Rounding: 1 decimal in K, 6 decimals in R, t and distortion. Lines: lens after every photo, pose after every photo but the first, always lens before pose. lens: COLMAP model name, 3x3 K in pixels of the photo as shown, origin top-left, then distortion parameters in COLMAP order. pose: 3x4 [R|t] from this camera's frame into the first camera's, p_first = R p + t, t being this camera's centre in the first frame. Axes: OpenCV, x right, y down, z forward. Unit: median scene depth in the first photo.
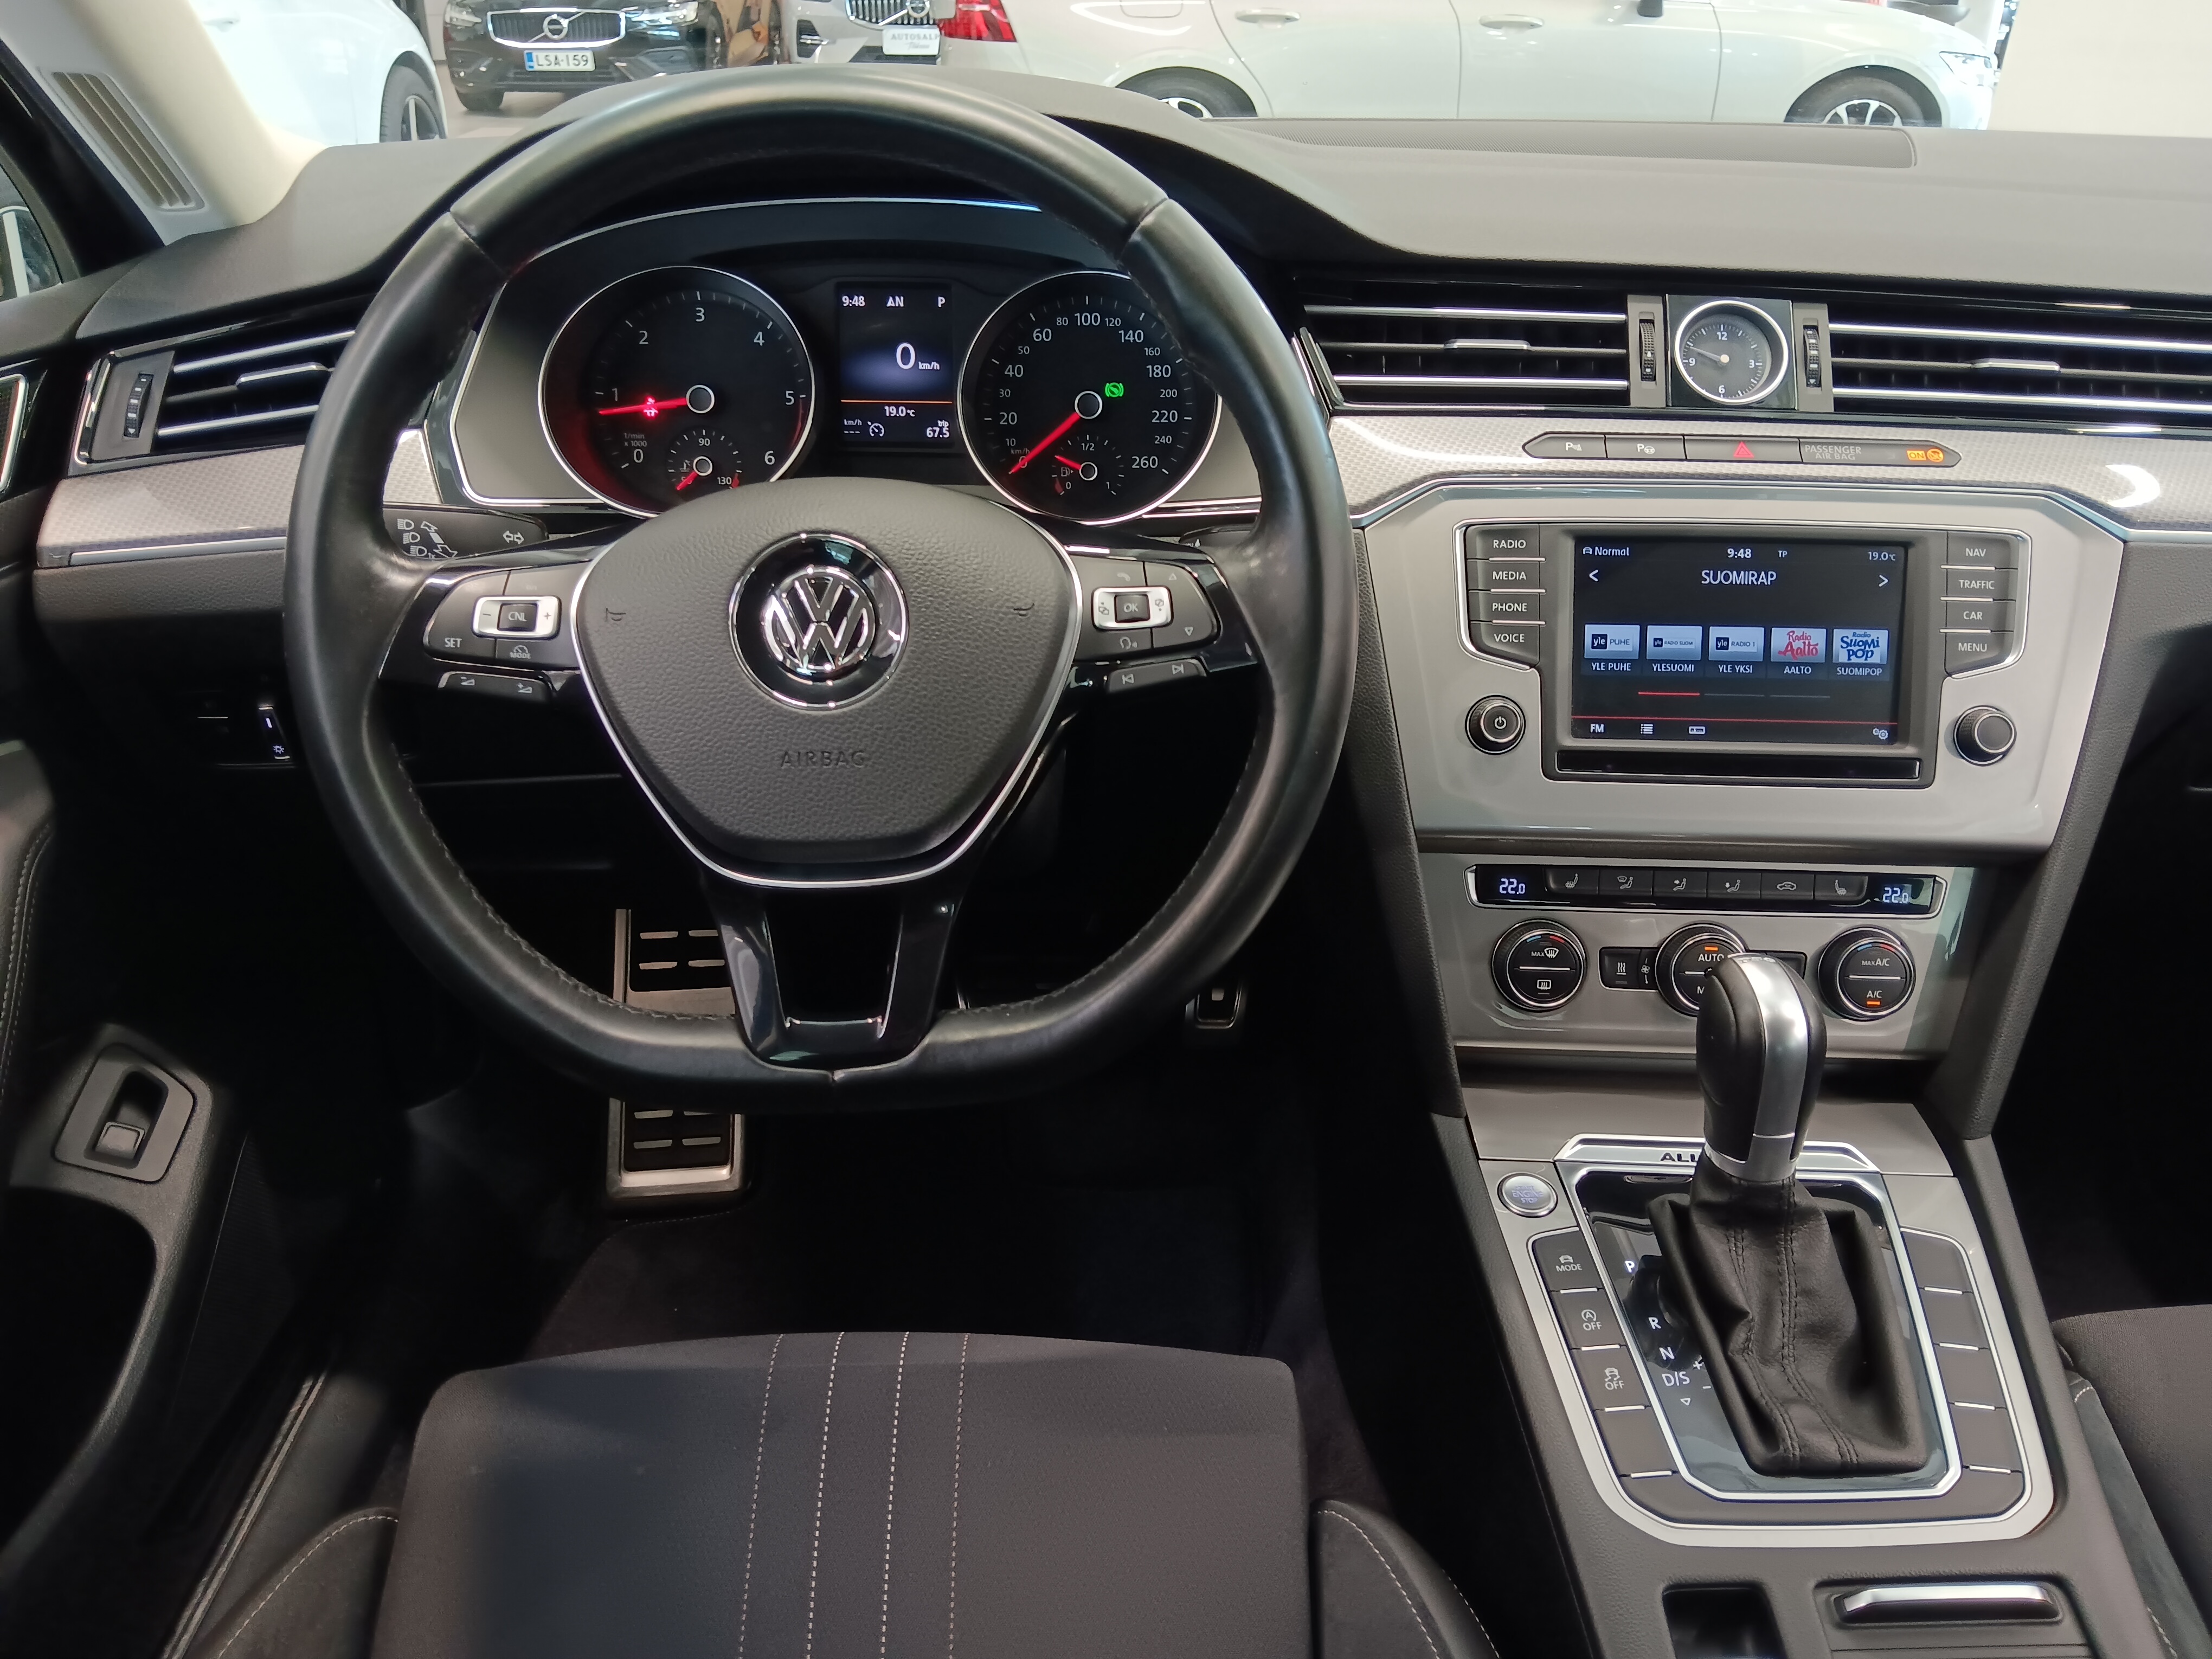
lens RADIAL K [[1701.5, 0, 1114.4], [0, 1701.5, 838.7], [0, 0, 1]] dist [0.090918, -0.193648]
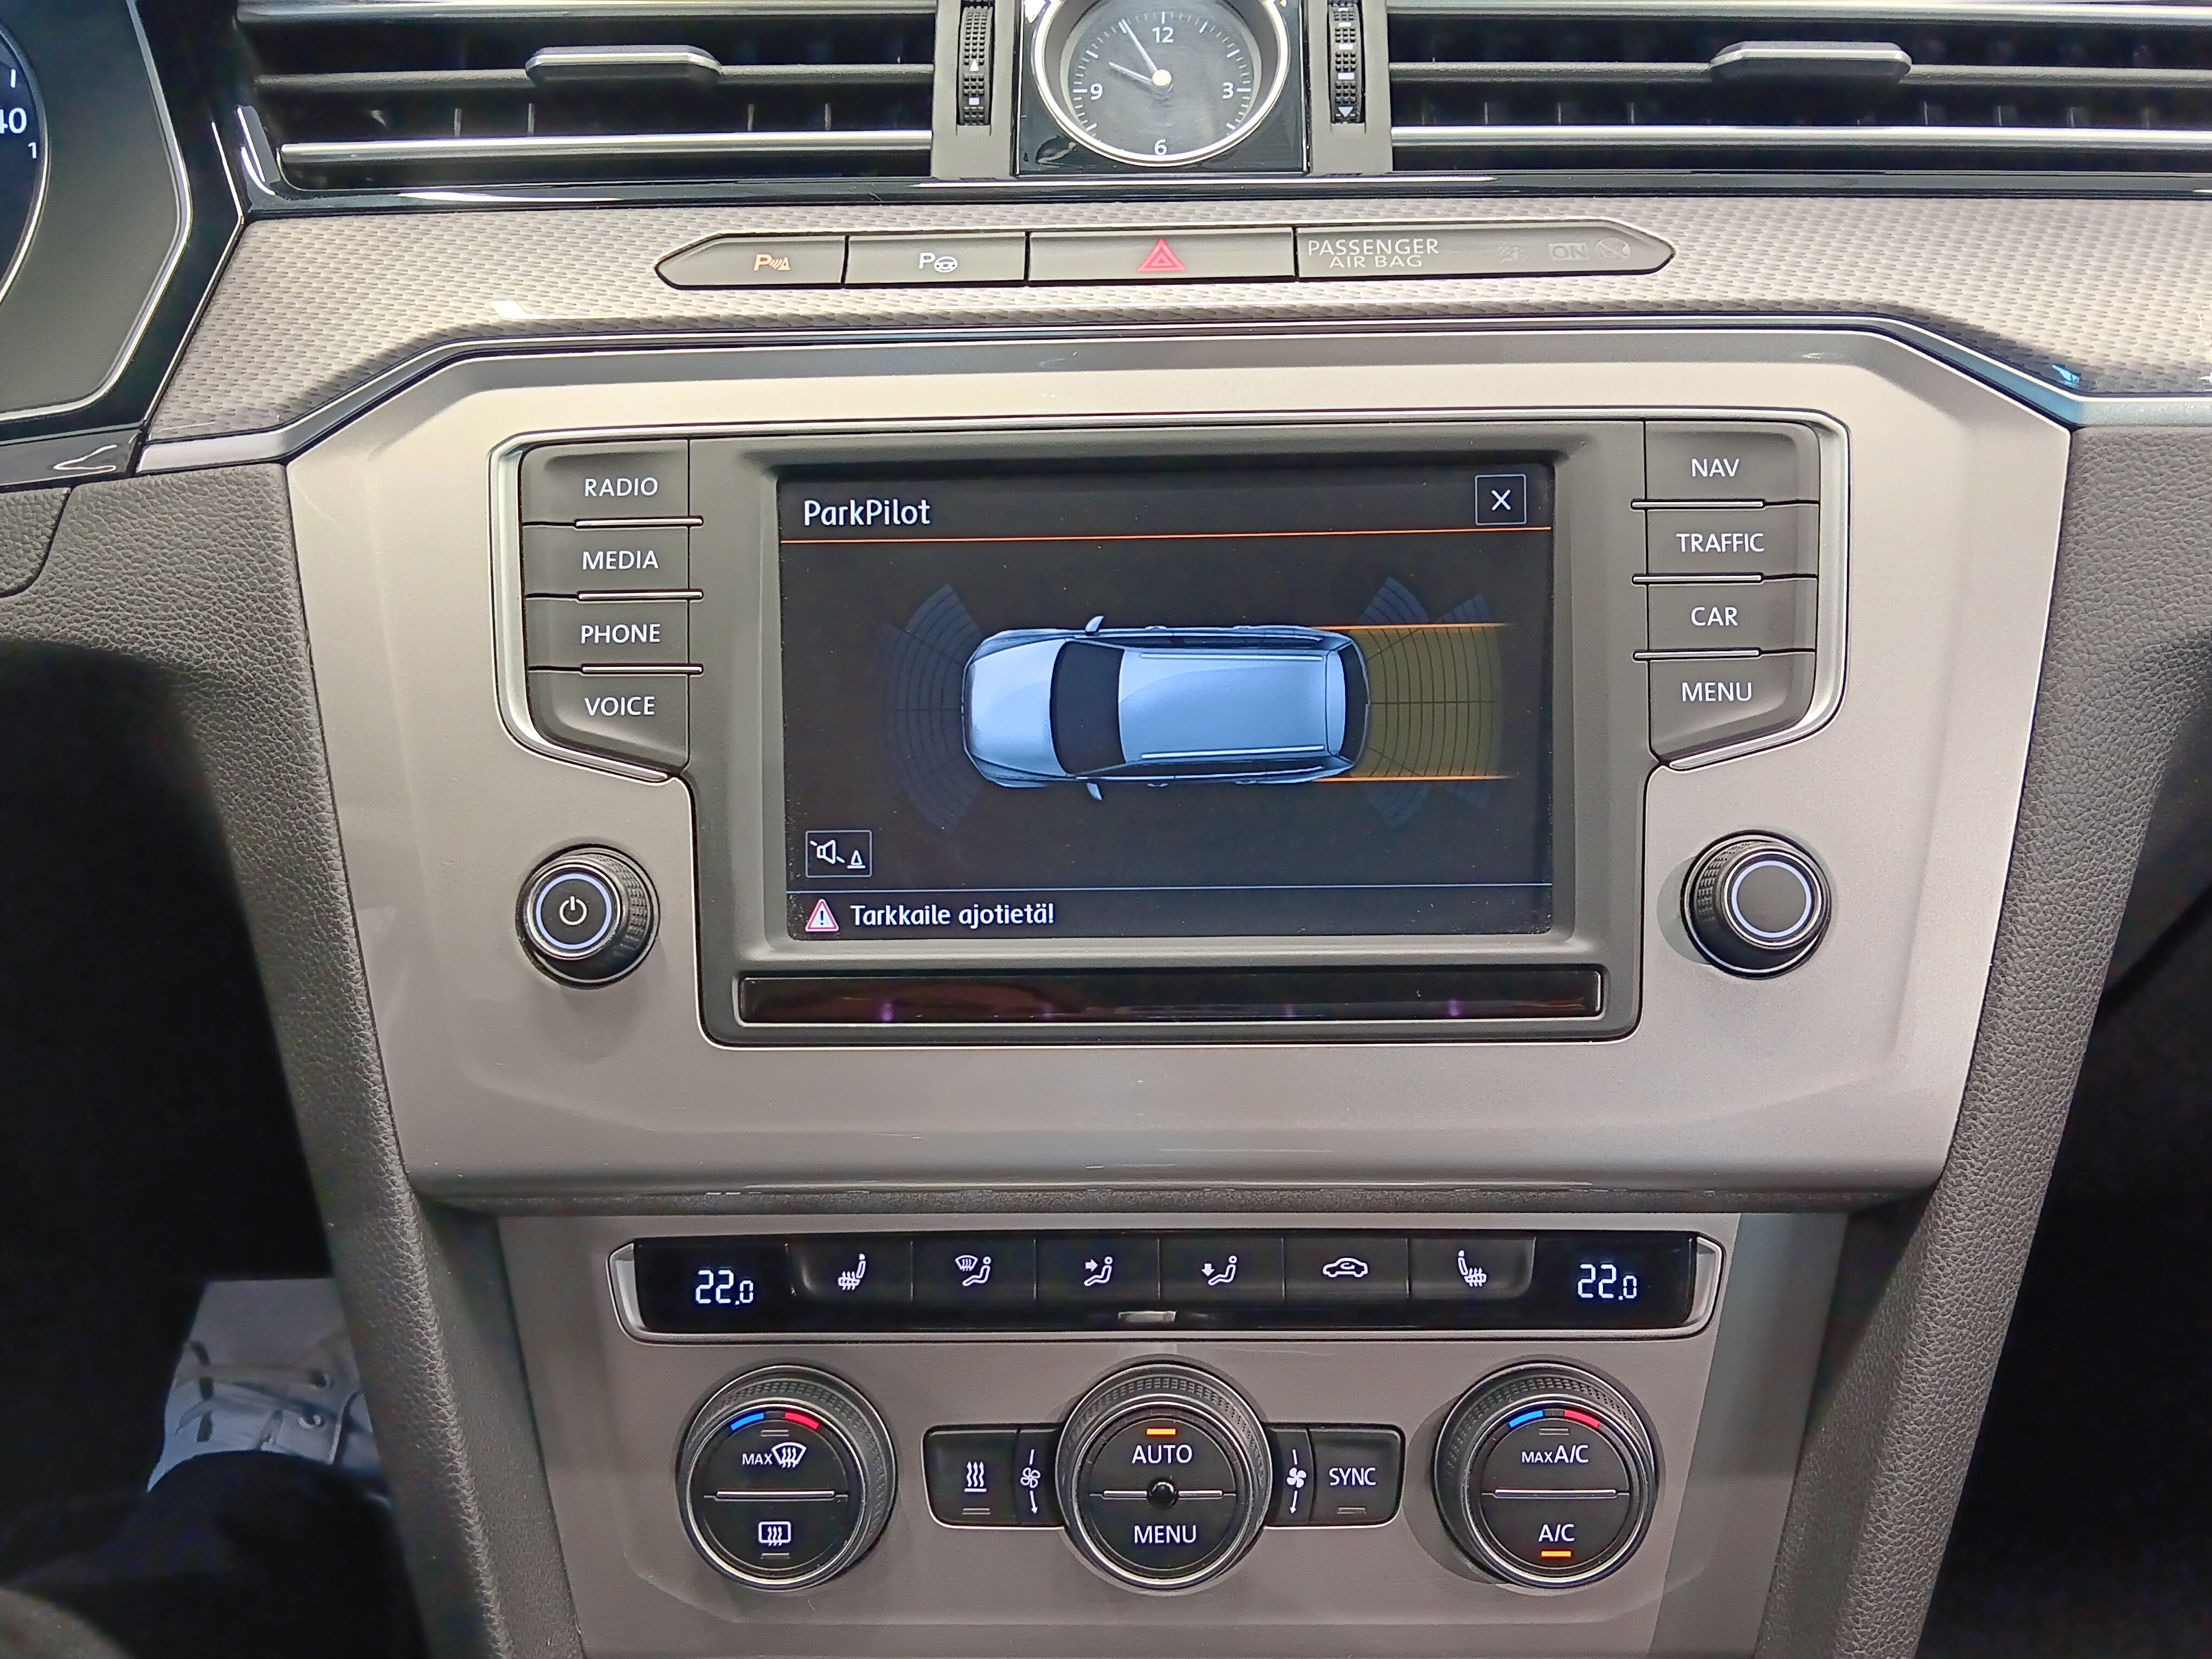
lens RADIAL K [[1996.9, 0, 1115.3], [0, 1996.9, 837.9], [0, 0, 1]] dist [0.056089, -0.163710]
pose [[0.999398, -0.034082, -0.006451, 0.346339], [0.033394, 0.995664, -0.086823, -0.037999], [0.009382, 0.086556, 0.996203, 0.505451]]
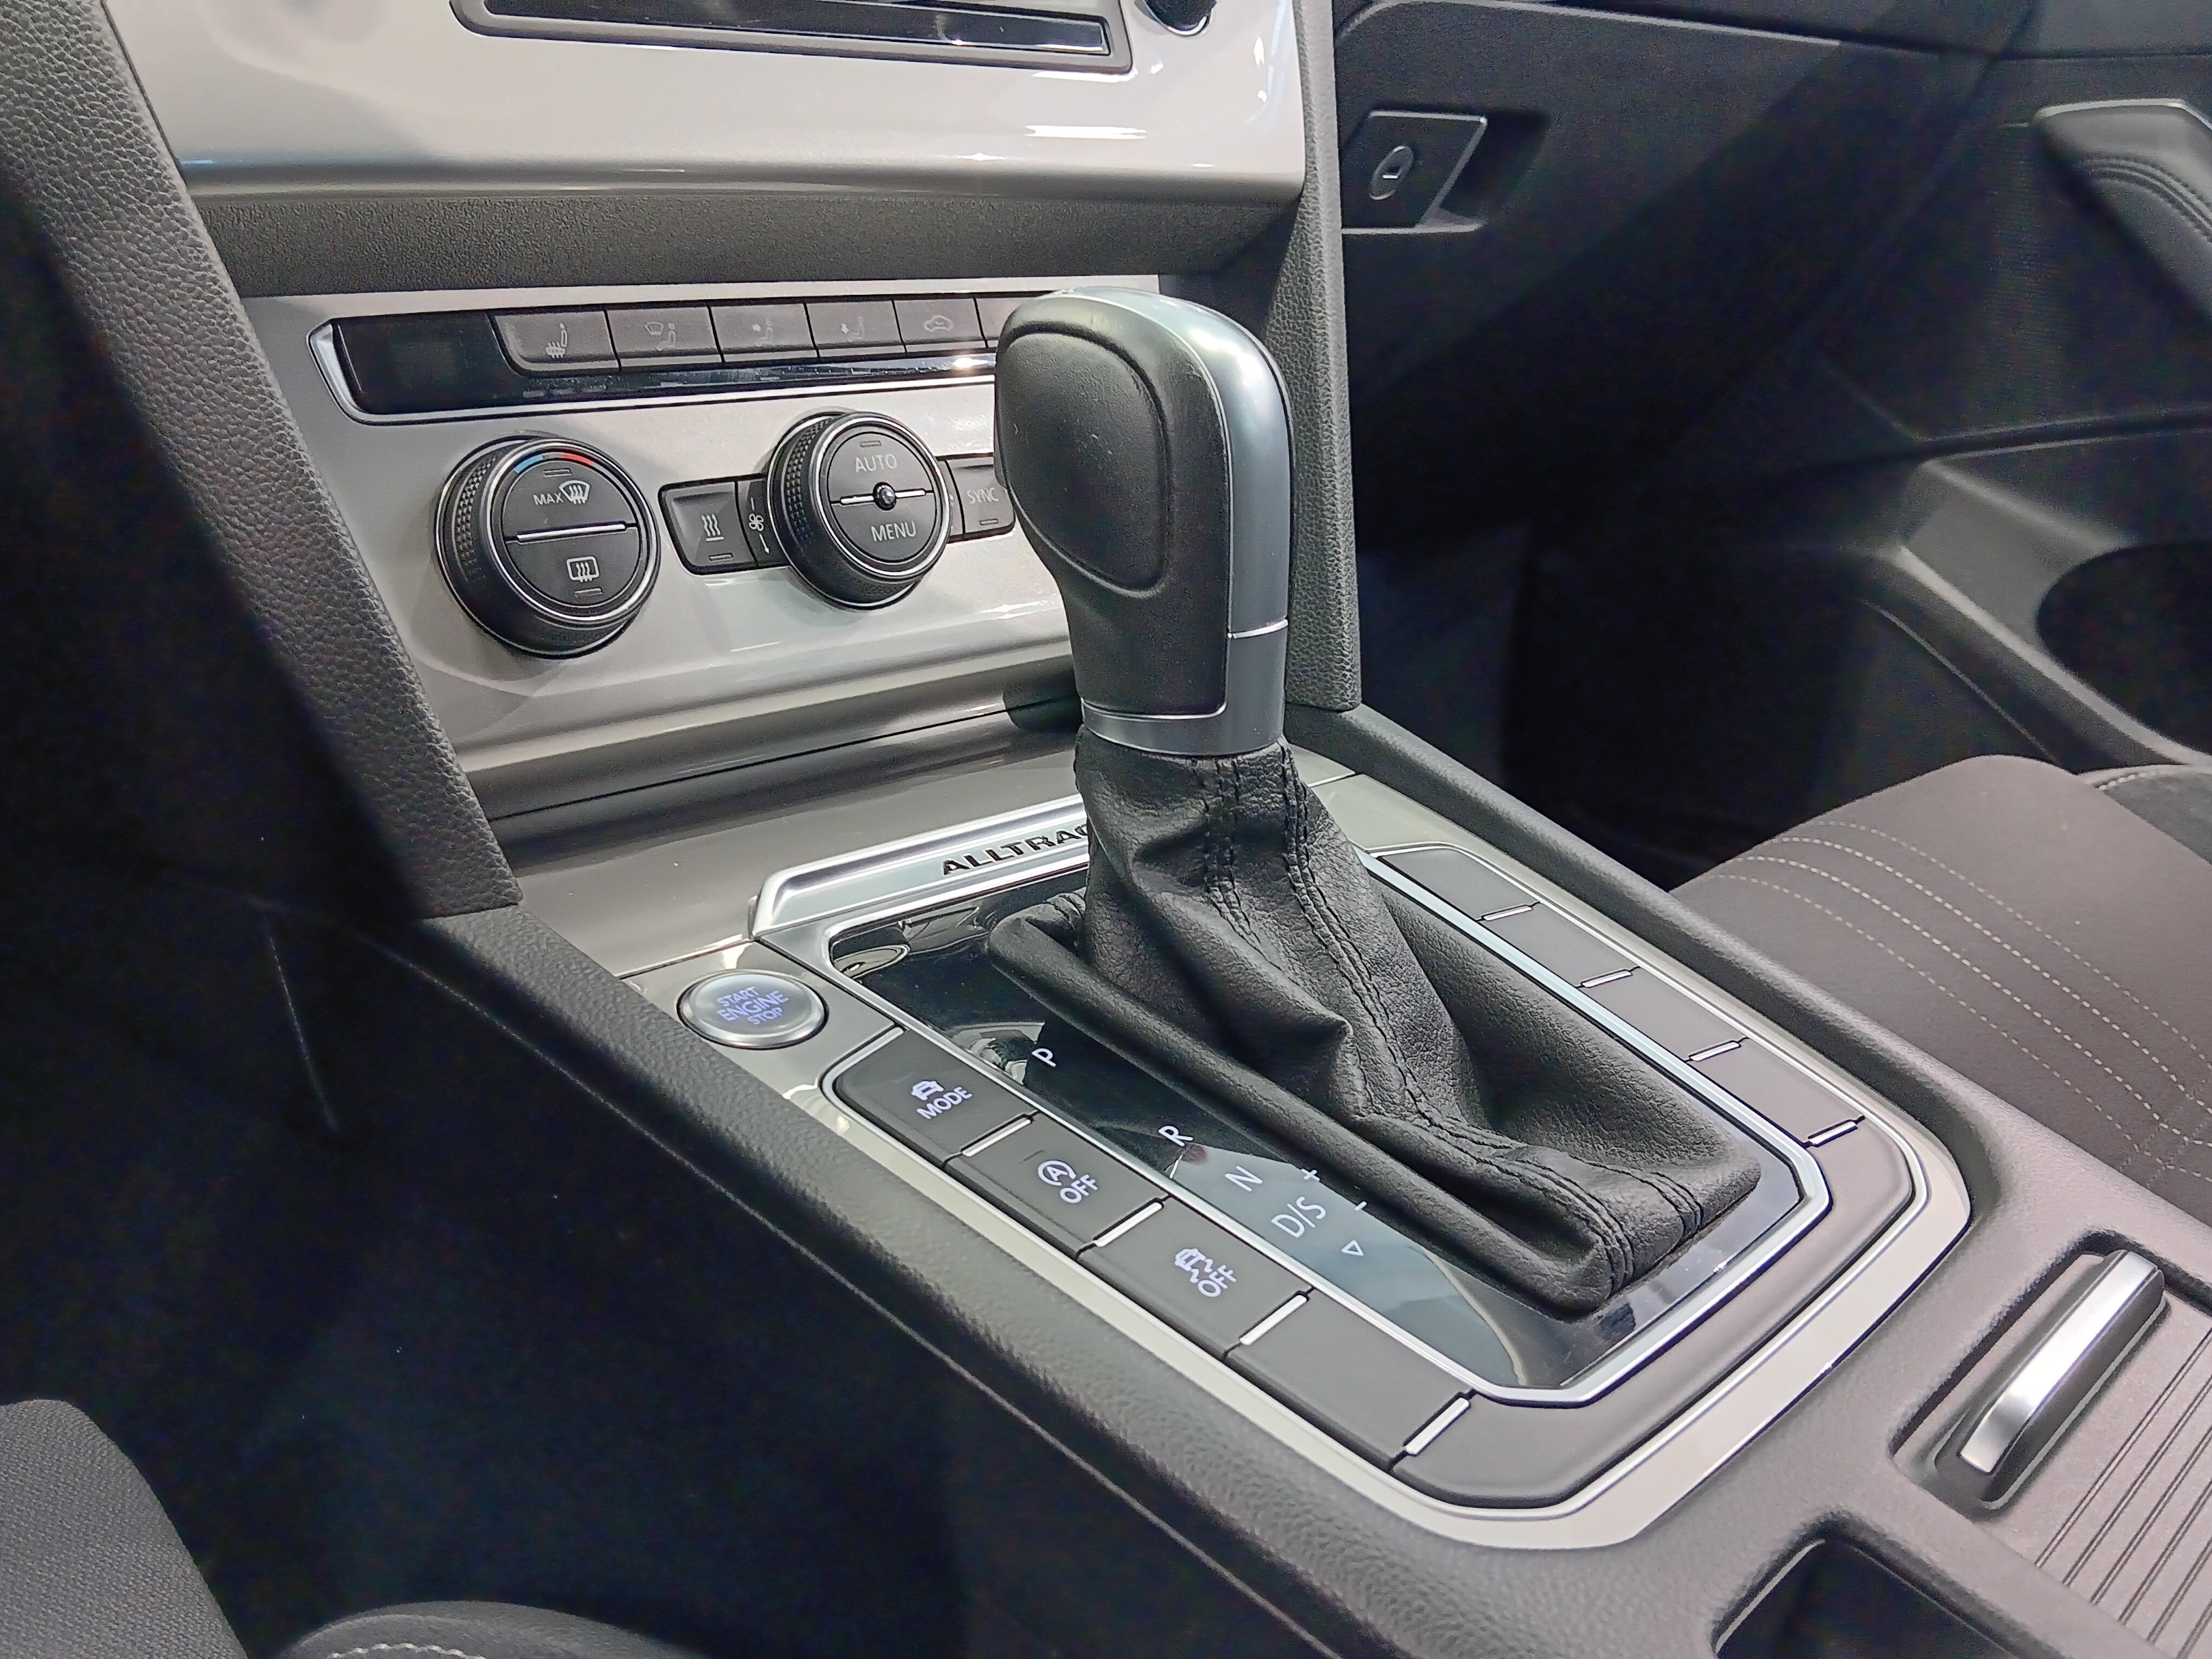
lens RADIAL K [[1996.9, 0, 1115.3], [0, 1996.9, 837.9], [0, 0, 1]] dist [0.056089, -0.163710]
pose [[0.696921, -0.224727, 0.681028, -0.005361], [0.296361, 0.955002, 0.011857, 0.182458], [-0.653048, 0.193567, 0.732161, 0.577285]]
